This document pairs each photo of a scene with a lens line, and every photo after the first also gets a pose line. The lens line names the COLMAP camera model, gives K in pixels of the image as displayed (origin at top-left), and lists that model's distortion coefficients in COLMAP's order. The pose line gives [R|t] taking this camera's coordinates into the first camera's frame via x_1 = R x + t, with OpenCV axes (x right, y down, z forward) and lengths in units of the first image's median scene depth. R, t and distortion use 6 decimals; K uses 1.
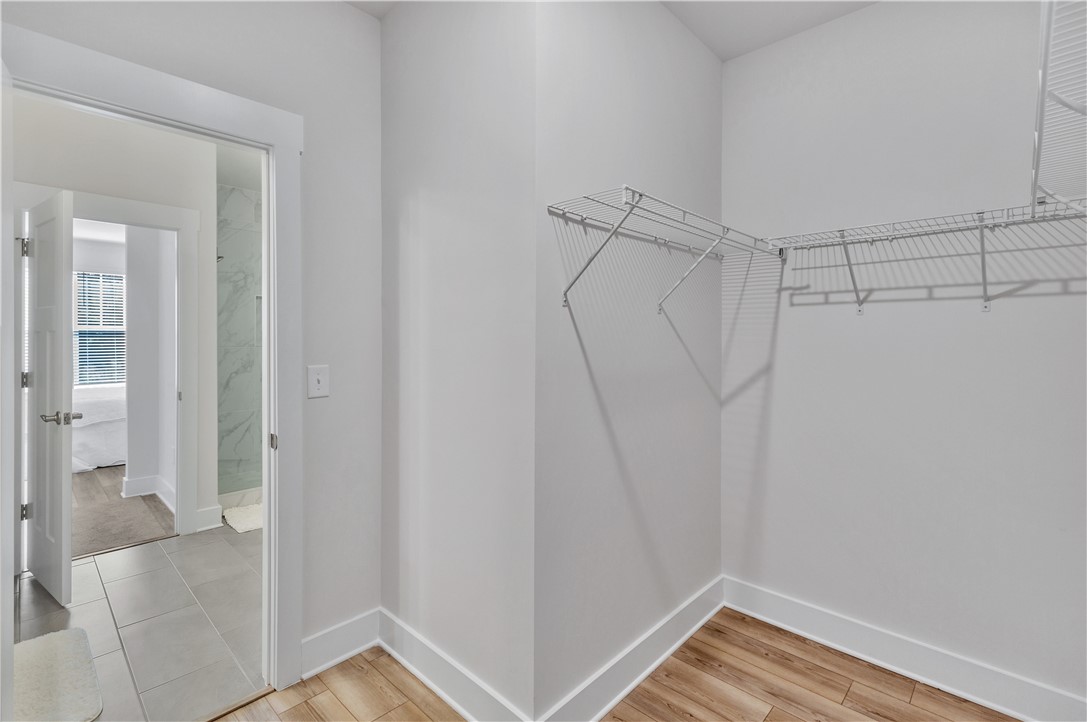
lens RADIAL K [[494.6, 0, 532.9], [0, 494.6, 339.2], [0, 0, 1]] dist [0.009443, -0.000296]
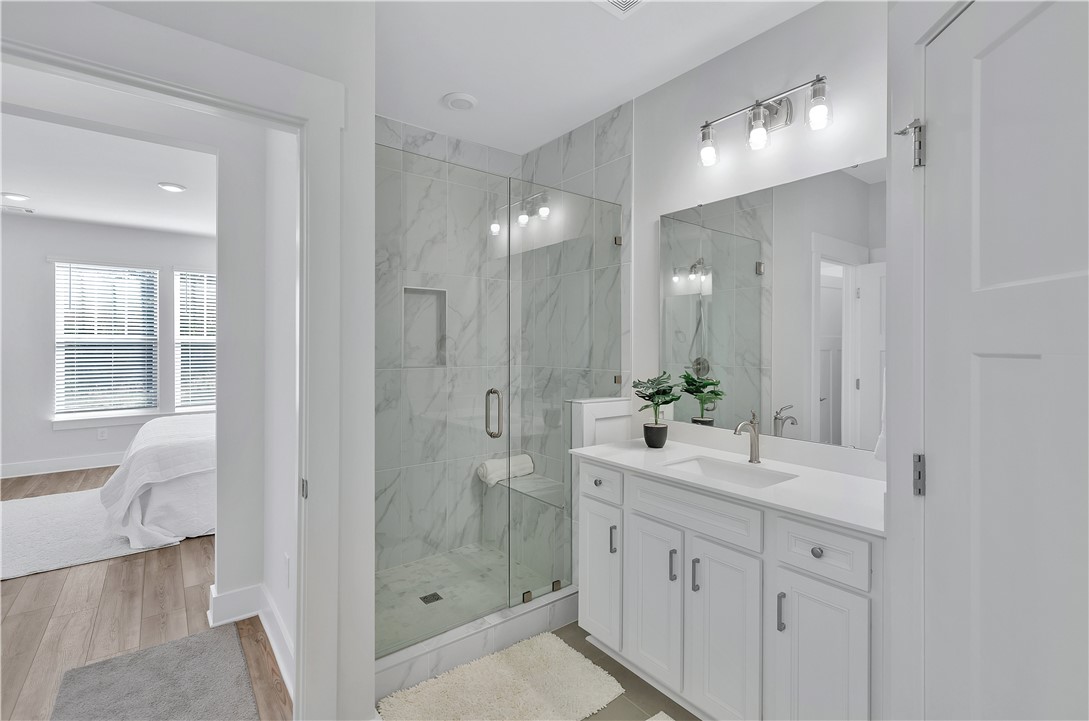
lens RADIAL K [[495.5, 0, 535.7], [0, 495.5, 352.8], [0, 0, 1]] dist [0.009443, -0.000296]
pose [[0.988646, 0.004904, -0.150182, -0.341248], [-0.004284, 0.999981, 0.004452, -0.009314], [0.150200, -0.003758, 0.988648, 0.458949]]
